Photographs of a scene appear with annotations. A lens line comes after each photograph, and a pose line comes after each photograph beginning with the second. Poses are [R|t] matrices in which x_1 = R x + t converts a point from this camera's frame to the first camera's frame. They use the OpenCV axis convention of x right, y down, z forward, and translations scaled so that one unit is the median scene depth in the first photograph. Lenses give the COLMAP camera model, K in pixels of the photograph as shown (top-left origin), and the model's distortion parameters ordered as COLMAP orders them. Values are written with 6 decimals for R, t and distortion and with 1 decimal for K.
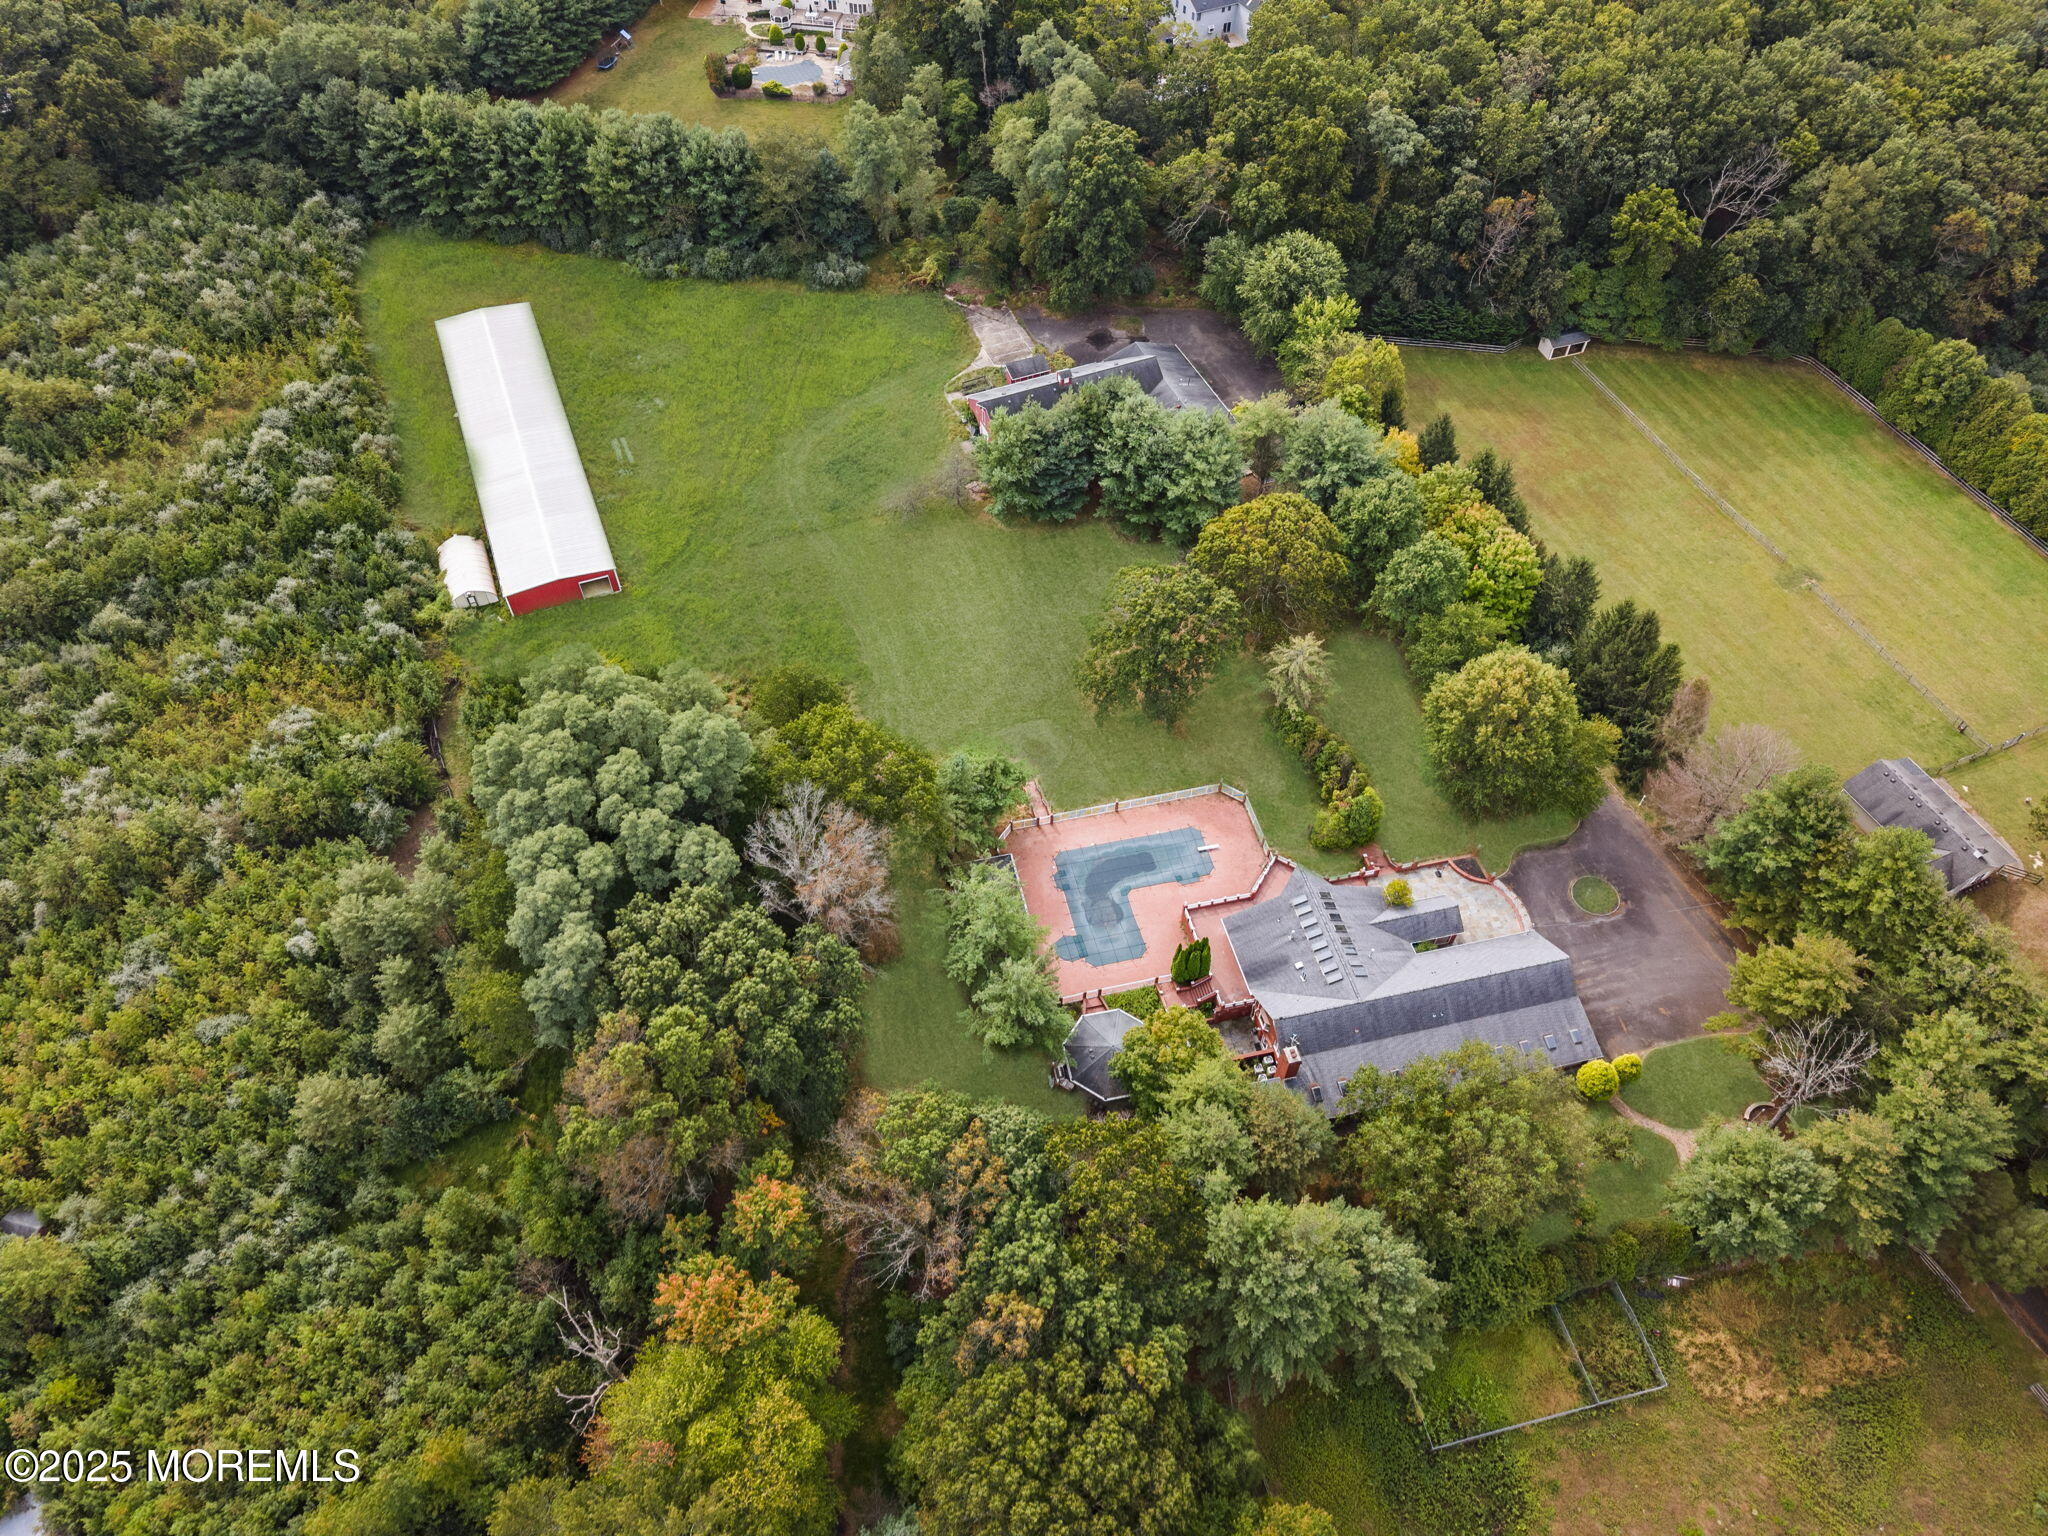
lens RADIAL K [[1373.5, 0, 1031.2], [0, 1373.5, 766.8], [0, 0, 1]] dist [0.022828, -0.021194]
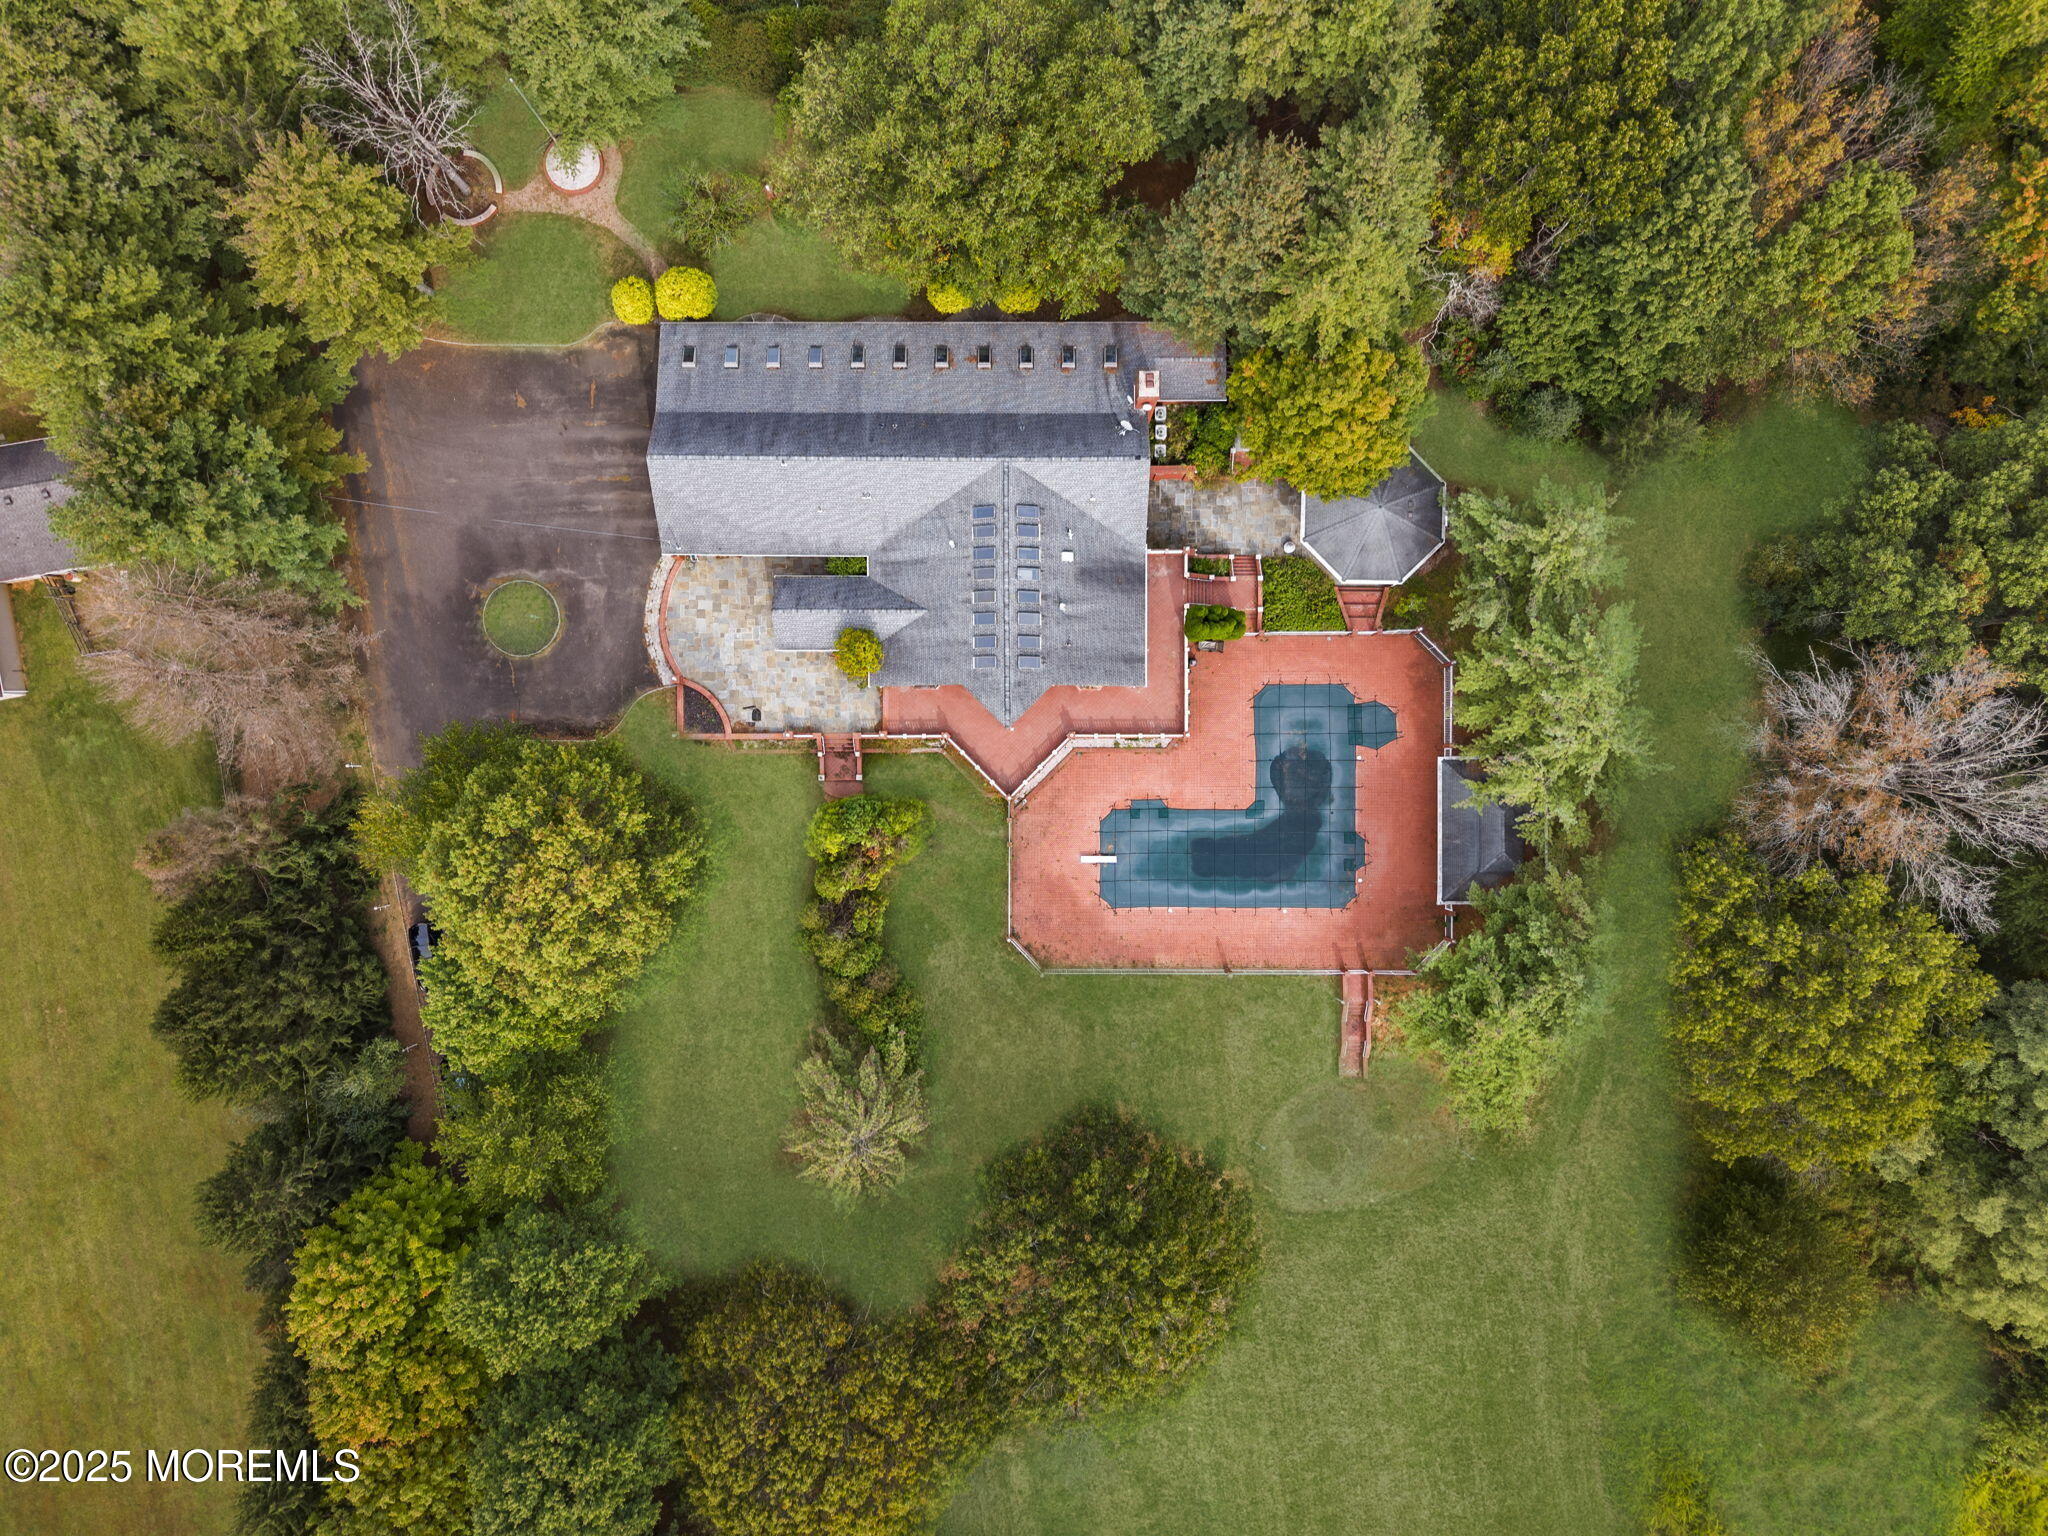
lens RADIAL K [[1367.2, 0, 1024.0], [0, 1367.2, 768.0], [0, 0, 1]] dist [0.045762, -0.045348]
pose [[-0.973596, -0.228075, -0.009620, 0.131230], [0.174543, -0.770918, 0.612552, -0.209725], [-0.147124, 0.594699, 0.790372, 0.375285]]
